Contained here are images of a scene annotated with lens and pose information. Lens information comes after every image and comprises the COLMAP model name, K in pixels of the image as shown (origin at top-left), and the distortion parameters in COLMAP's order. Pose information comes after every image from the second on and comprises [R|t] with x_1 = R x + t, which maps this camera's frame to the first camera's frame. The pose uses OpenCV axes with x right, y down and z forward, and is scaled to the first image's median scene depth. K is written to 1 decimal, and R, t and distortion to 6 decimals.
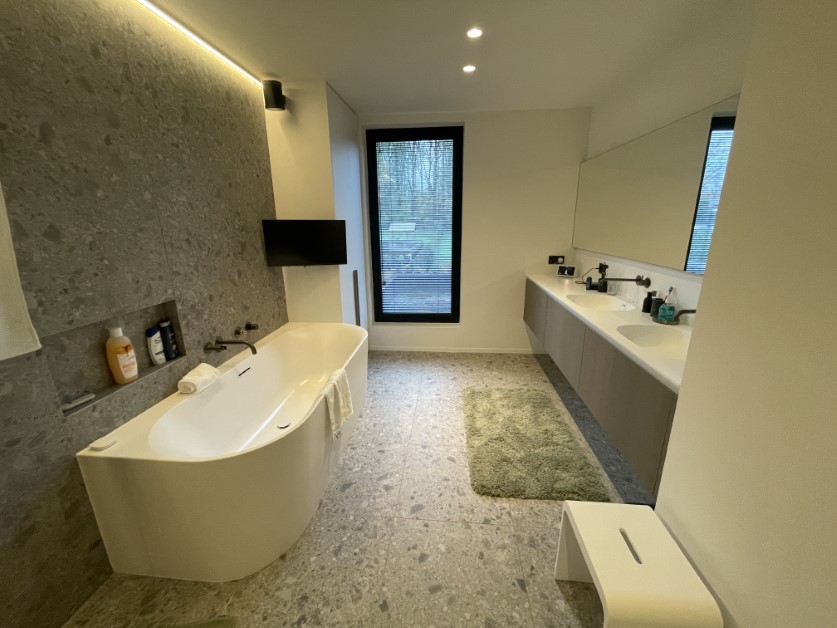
lens RADIAL K [[338.0, 0, 417.8], [0, 338.0, 312.1], [0, 0, 1]] dist [-0.003466, 0.000181]
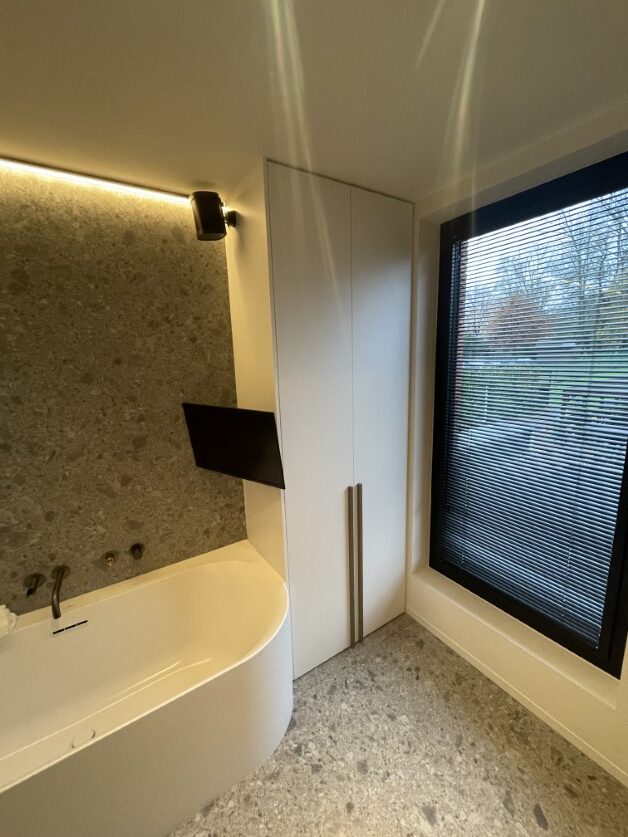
lens RADIAL K [[338.0, 0, 314.9], [0, 338.0, 416.7], [0, 0, 1]] dist [-0.003466, 0.000181]
pose [[0.623980, 0.143184, -0.768211, 0.227248], [-0.184615, 0.982252, 0.033125, -0.303577], [0.759320, 0.121154, 0.639340, 0.732426]]
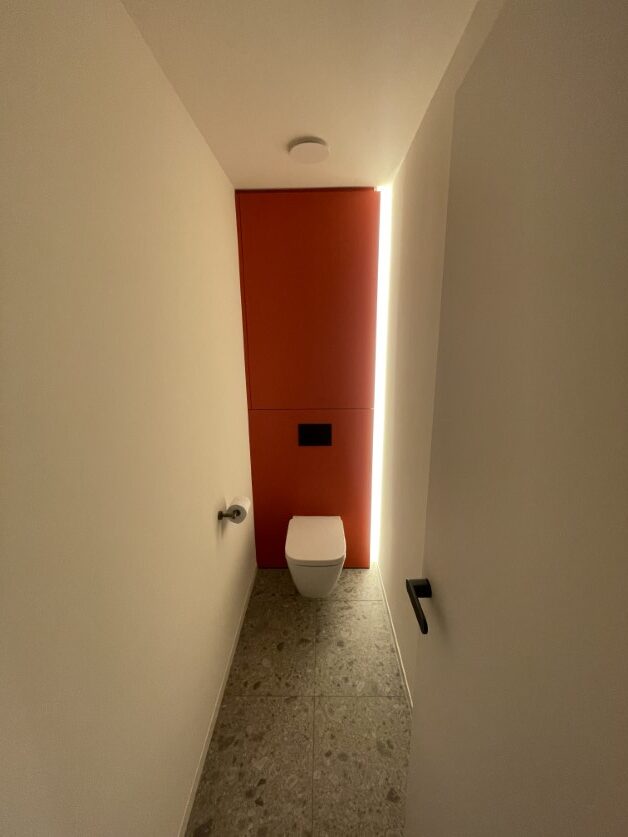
lens RADIAL K [[338.0, 0, 314.3], [0, 338.0, 417.7], [0, 0, 1]] dist [-0.003466, 0.000181]
pose [[-0.079584, -0.233250, 0.969155, -0.460154], [0.272115, 0.930229, 0.246227, -0.403752], [-0.958968, 0.283318, -0.010560, 1.172560]]
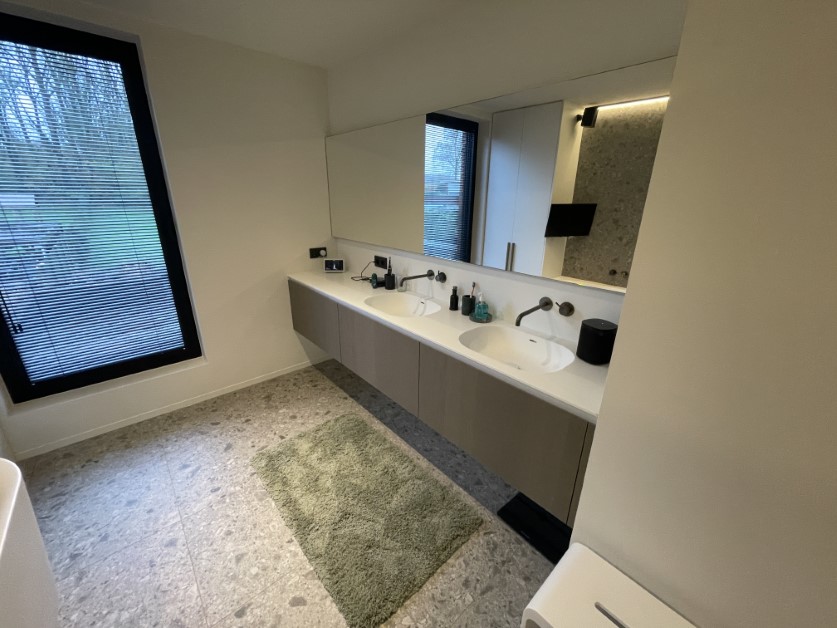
lens RADIAL K [[338.0, 0, 419.4], [0, 338.0, 311.3], [0, 0, 1]] dist [-0.003466, 0.000181]
pose [[0.679985, -0.216191, 0.700630, -0.056695], [0.168451, 0.976046, 0.137688, -0.116097], [-0.713614, 0.024397, 0.700115, 0.312931]]
